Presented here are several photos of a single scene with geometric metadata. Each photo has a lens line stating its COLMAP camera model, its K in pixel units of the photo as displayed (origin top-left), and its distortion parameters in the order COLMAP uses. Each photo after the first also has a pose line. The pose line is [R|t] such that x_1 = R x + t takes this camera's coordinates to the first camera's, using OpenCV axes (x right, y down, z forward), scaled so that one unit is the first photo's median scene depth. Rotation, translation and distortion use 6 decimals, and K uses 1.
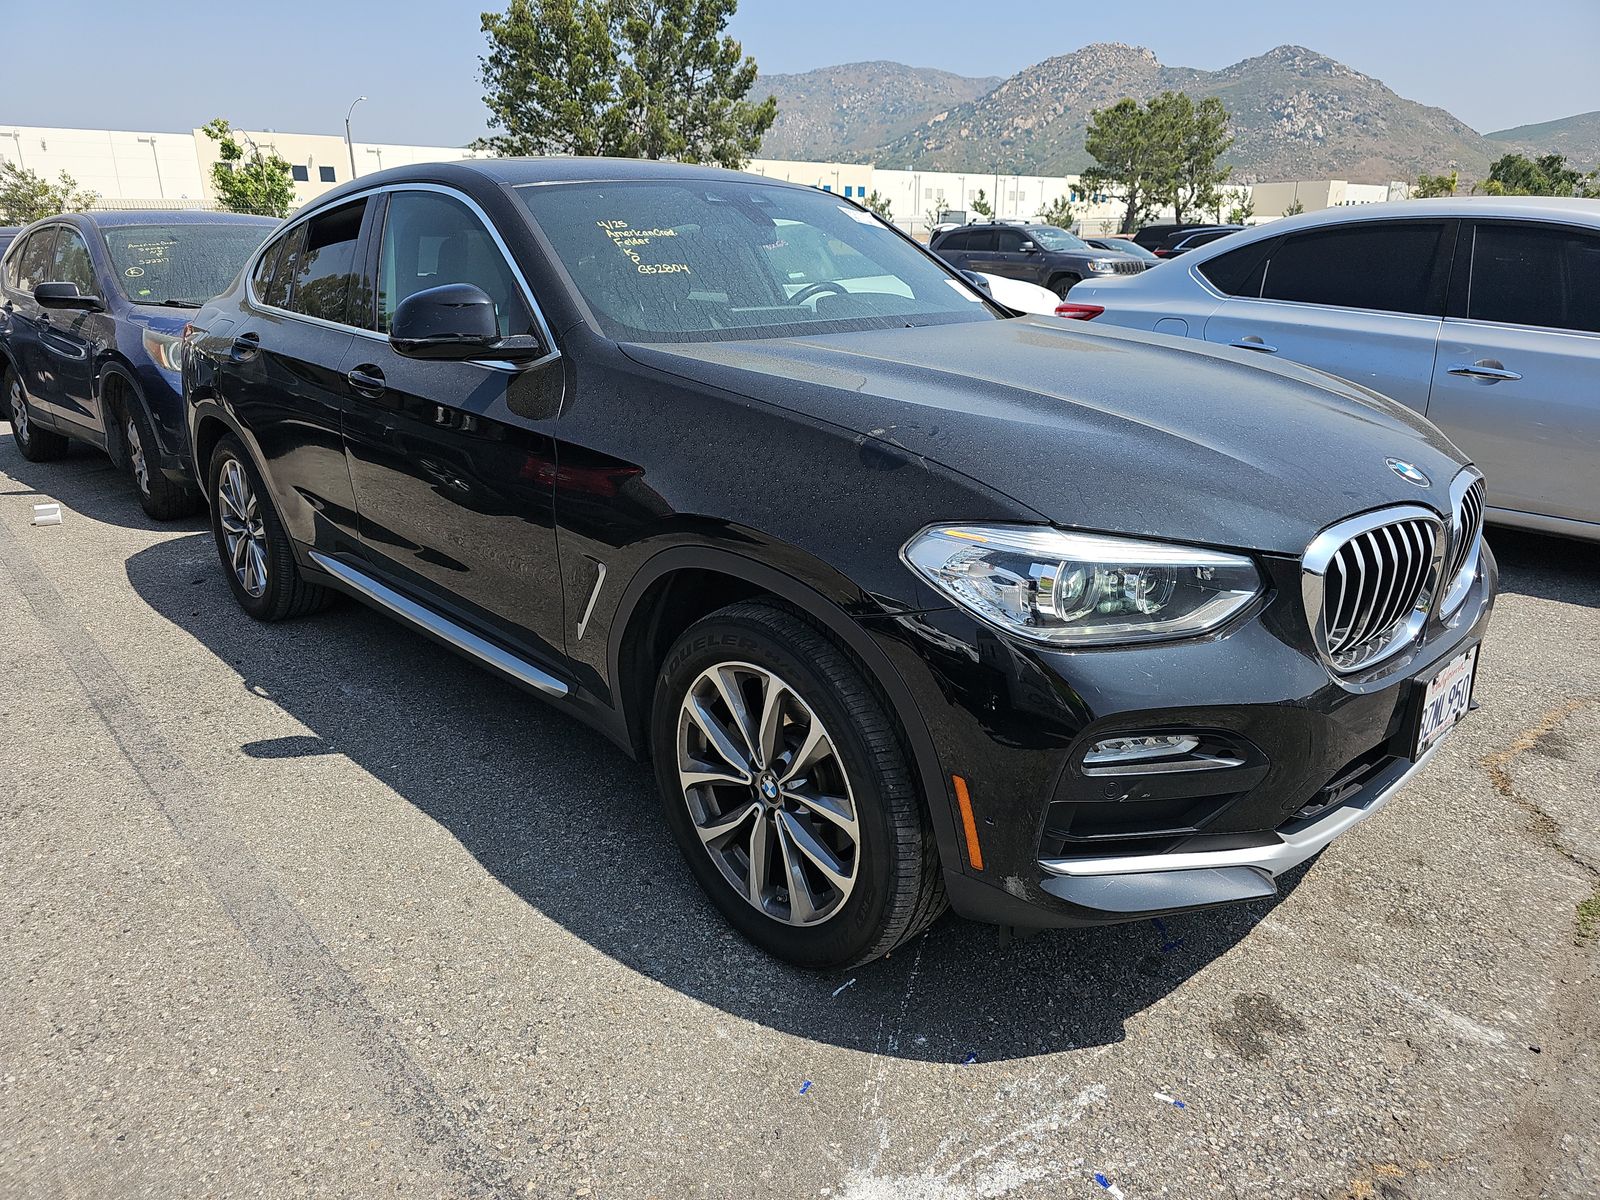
lens RADIAL K [[1082.5, 0, 794.9], [0, 1082.5, 597.6], [0, 0, 1]] dist [0.009988, -0.005920]
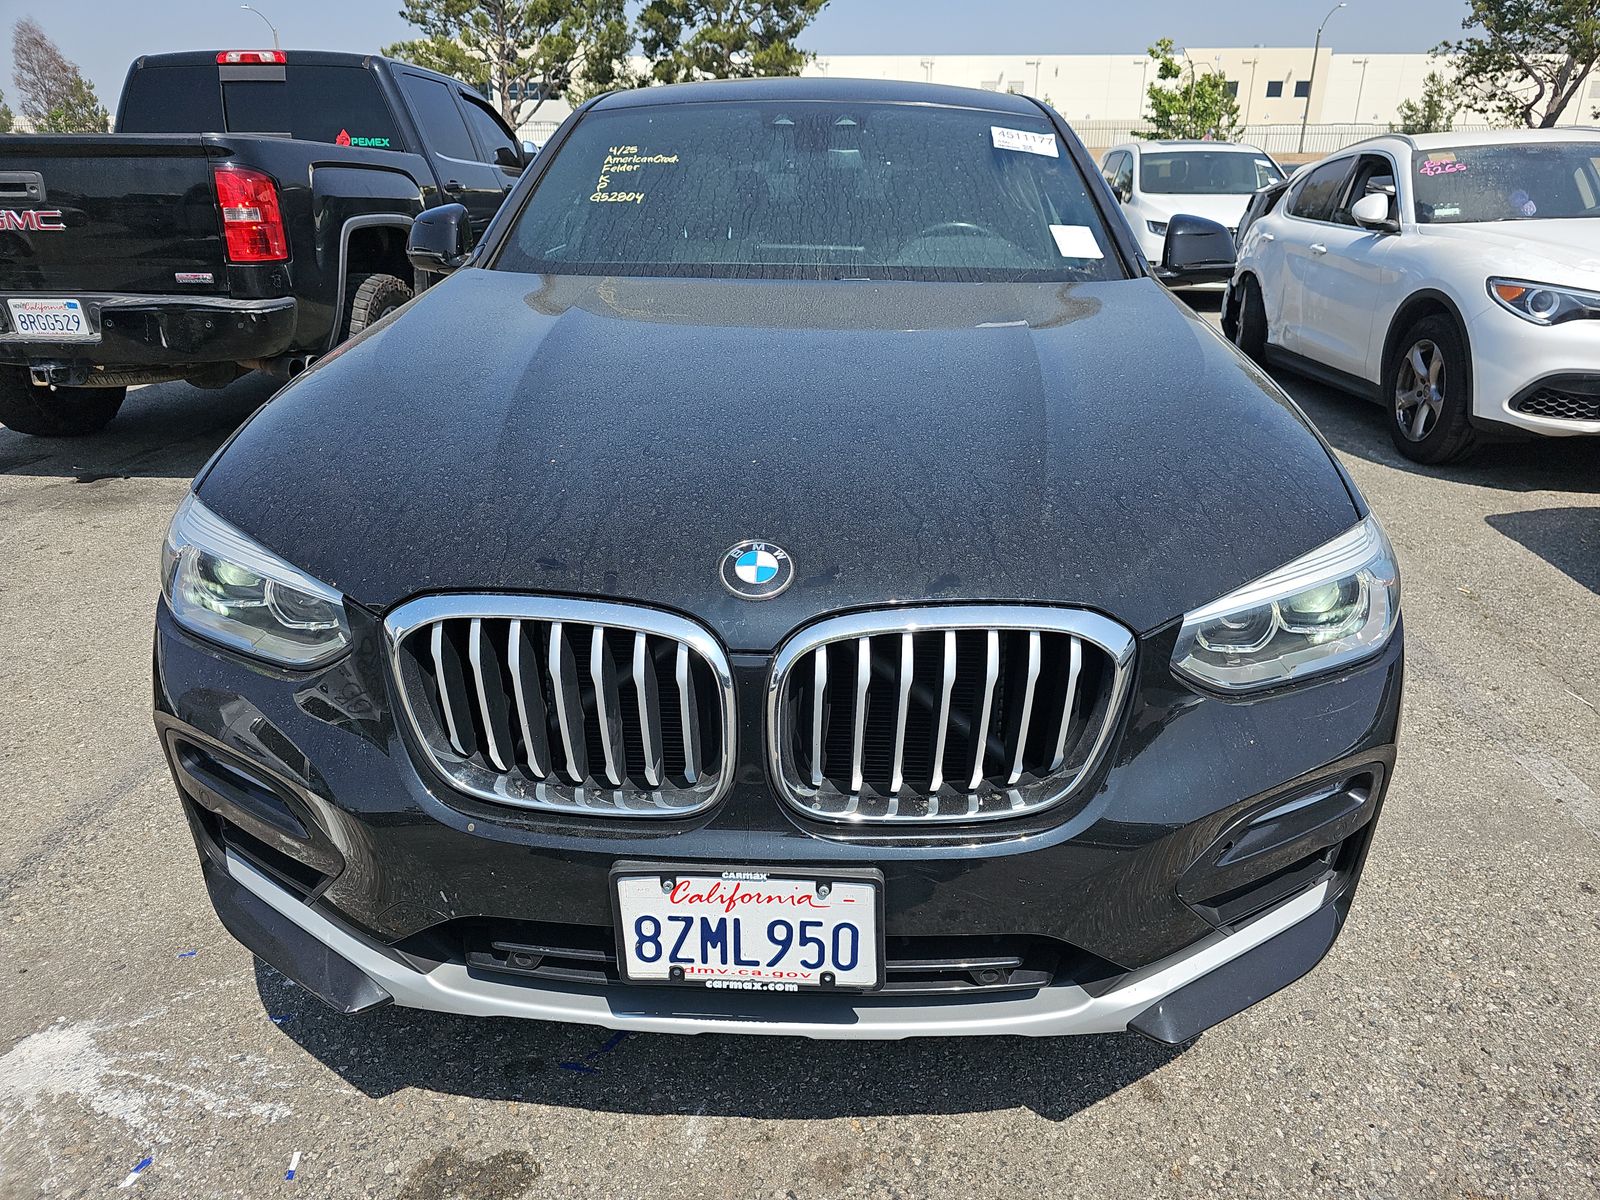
lens RADIAL K [[1082.5, 0, 795.9], [0, 1082.5, 601.3], [0, 0, 1]] dist [0.009988, -0.005920]
pose [[0.692593, 0.283014, -0.663489, 0.961310], [-0.237003, 0.958033, 0.161254, -0.195611], [0.681282, 0.045565, 0.730602, 0.536487]]
